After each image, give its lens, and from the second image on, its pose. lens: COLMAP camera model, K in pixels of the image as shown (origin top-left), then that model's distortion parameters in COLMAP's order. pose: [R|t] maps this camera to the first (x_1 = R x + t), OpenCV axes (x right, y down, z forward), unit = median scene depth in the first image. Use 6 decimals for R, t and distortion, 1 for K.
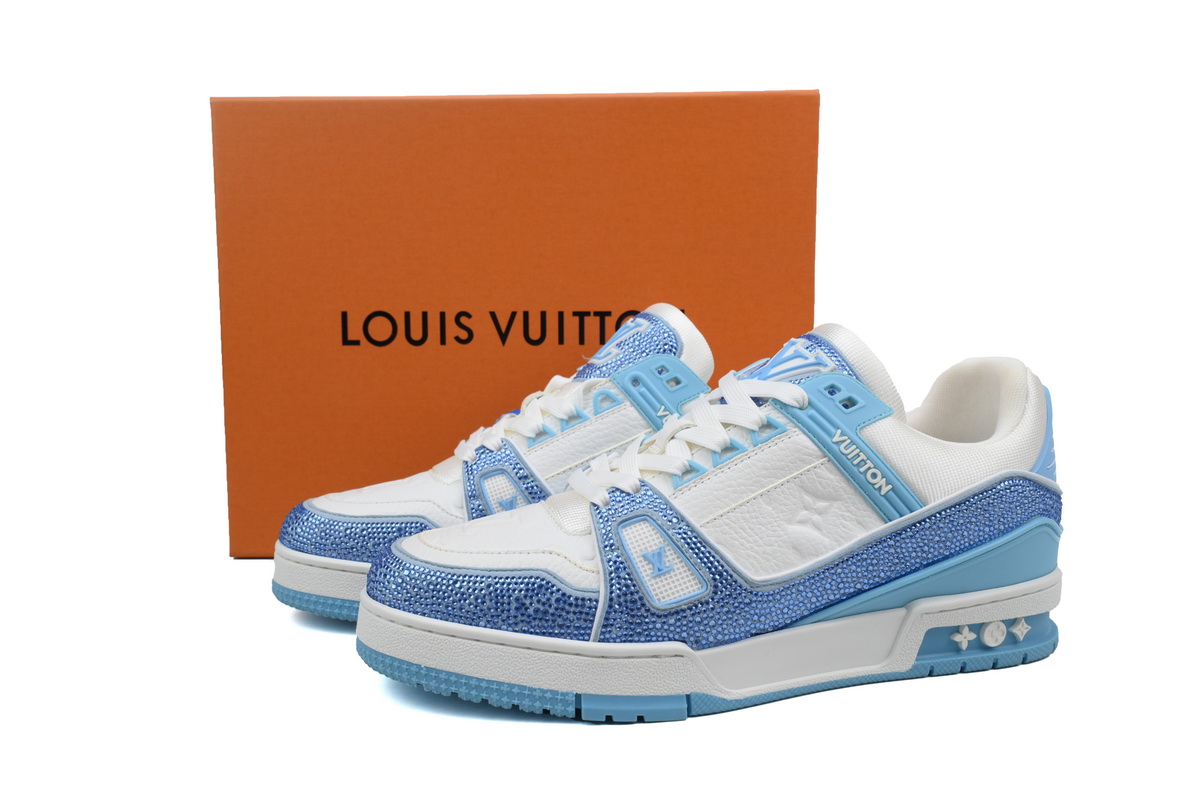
lens RADIAL K [[913.0, 0, 600.0], [0, 913.0, 400.0], [0, 0, 1]] dist [-0.002233, -0.000122]
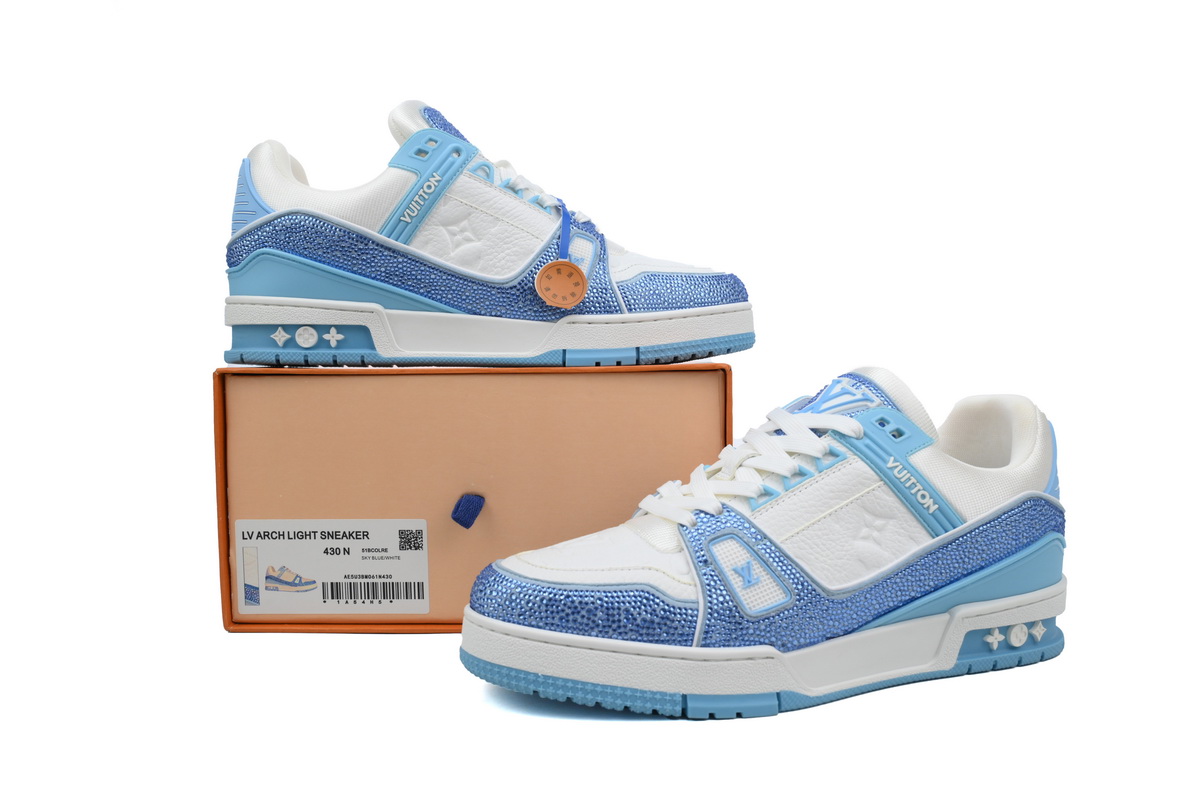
lens RADIAL K [[913.0, 0, 600.0], [0, 913.0, 400.0], [0, 0, 1]] dist [-0.002233, -0.000122]
pose [[0.994838, 0.000379, 0.101478, -0.222627], [0.004324, 0.998926, -0.046126, 0.012822], [-0.101386, 0.046326, 0.993768, -0.105968]]
